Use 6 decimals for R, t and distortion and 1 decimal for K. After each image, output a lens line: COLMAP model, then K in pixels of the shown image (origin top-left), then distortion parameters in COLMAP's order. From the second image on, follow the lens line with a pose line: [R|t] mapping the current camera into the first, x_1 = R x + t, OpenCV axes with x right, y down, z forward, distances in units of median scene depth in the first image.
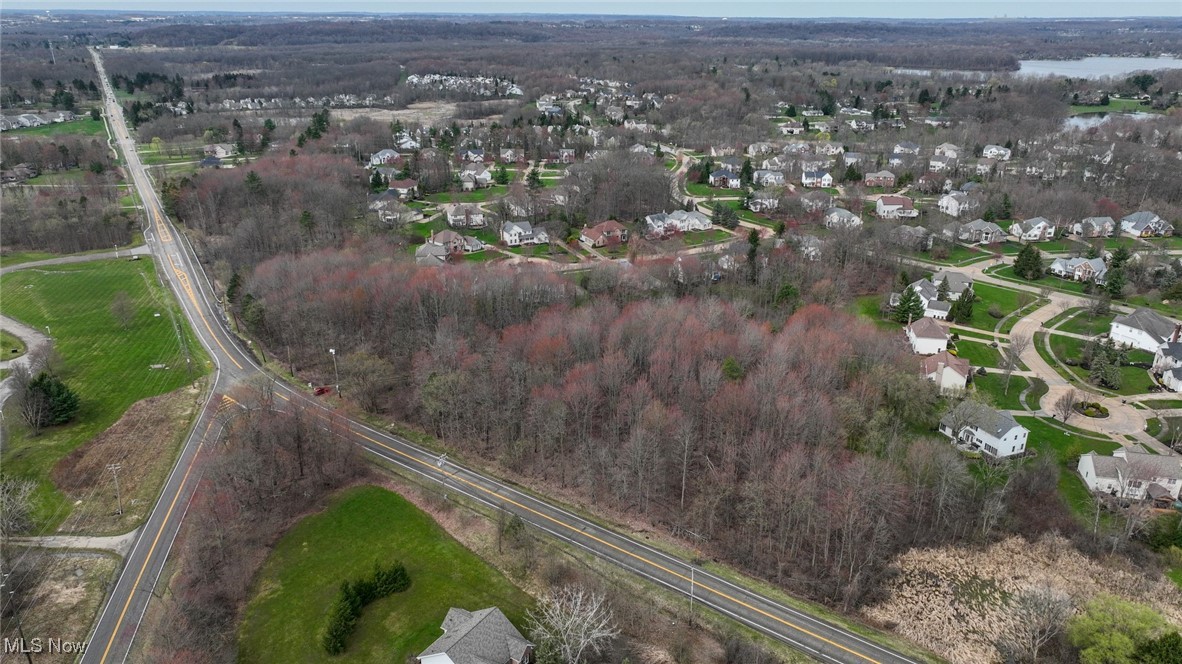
lens RADIAL K [[828.9, 0, 591.0], [0, 828.9, 332.0], [0, 0, 1]] dist [-0.006095, 0.022246]
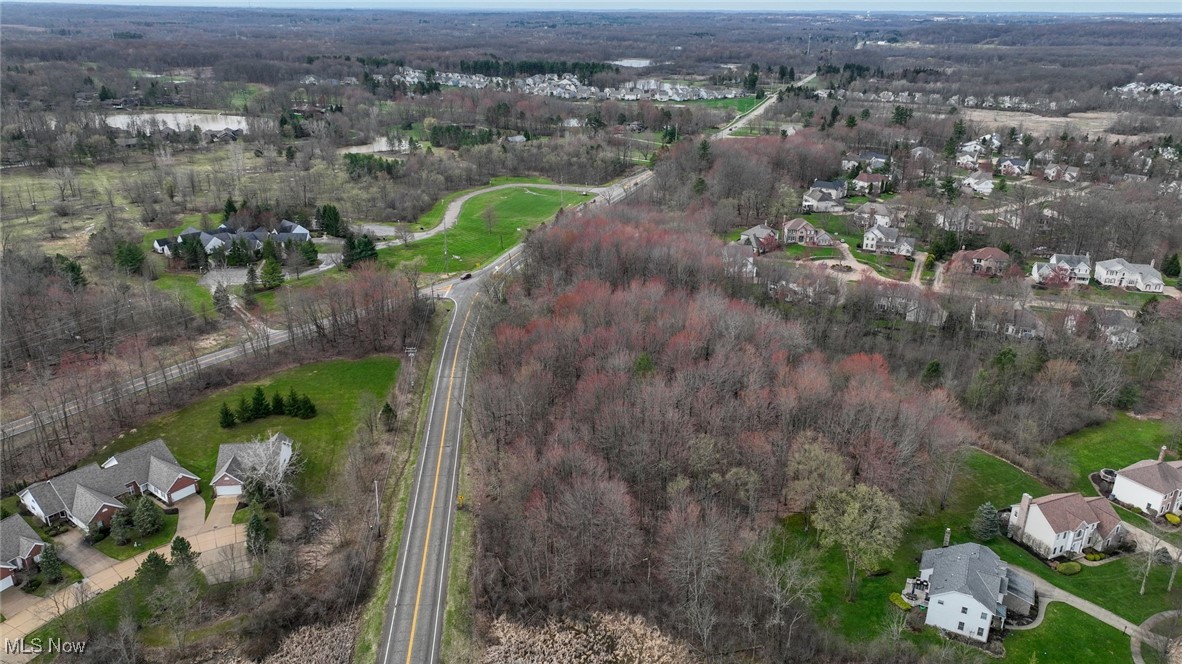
lens RADIAL K [[828.9, 0, 591.0], [0, 828.9, 332.0], [0, 0, 1]] dist [-0.006095, 0.022246]
pose [[0.645348, 0.282100, -0.709891, 0.325919], [-0.283001, 0.951478, 0.120831, -0.035935], [0.709532, 0.122922, 0.693869, 0.134391]]
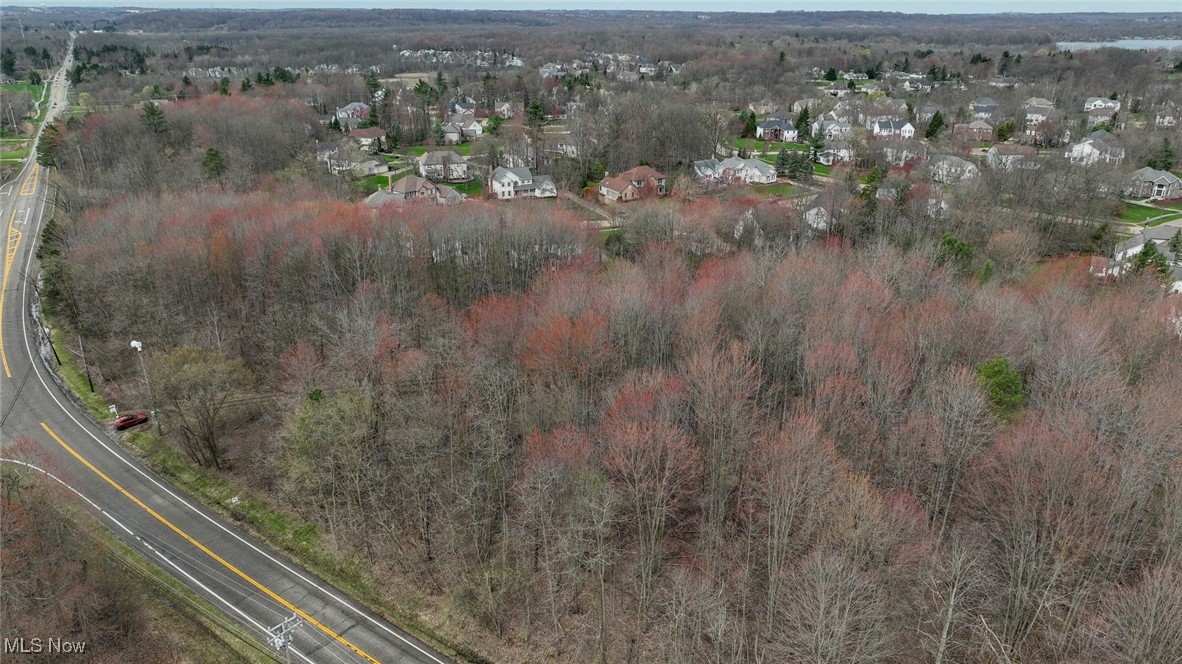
lens RADIAL K [[828.9, 0, 591.0], [0, 828.9, 332.0], [0, 0, 1]] dist [-0.006095, 0.022246]
pose [[0.999995, 0.000374, -0.003240, -0.015761], [-0.000369, 0.999999, 0.001608, 0.007010], [0.003240, -0.001606, 0.999993, 0.243981]]
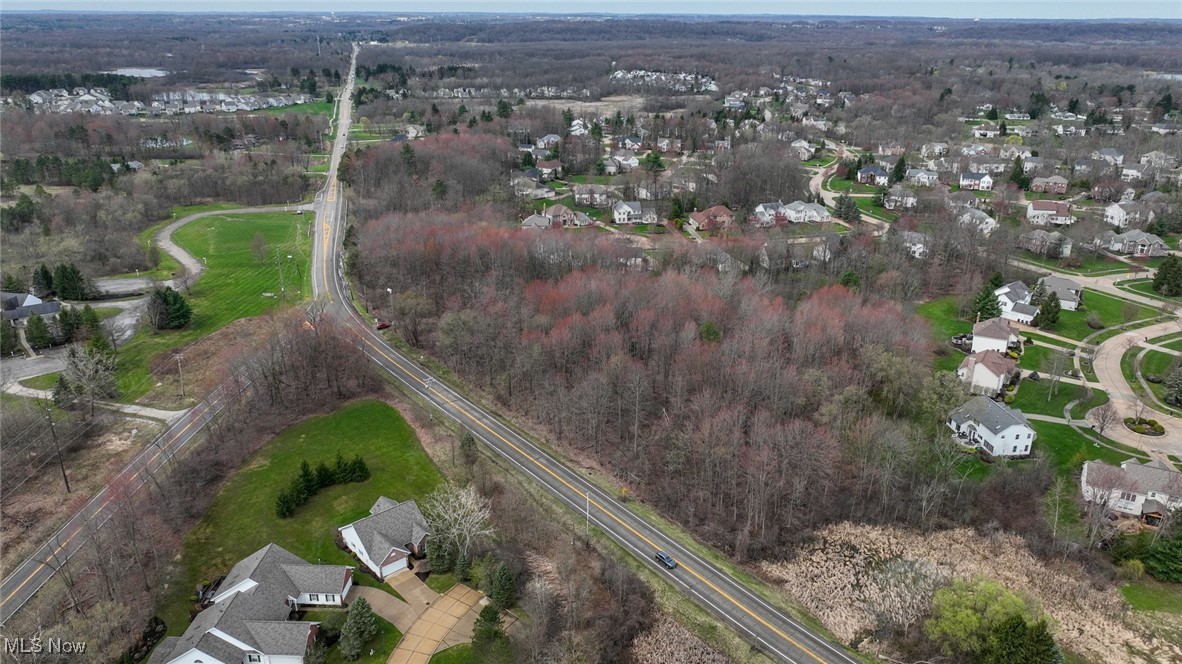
lens RADIAL K [[828.9, 0, 591.0], [0, 828.9, 332.0], [0, 0, 1]] dist [-0.006095, 0.022246]
pose [[0.964061, 0.096503, -0.247536, 0.119493], [-0.096821, 0.995242, 0.010920, 0.020209], [0.247412, 0.013439, 0.968817, -0.016183]]
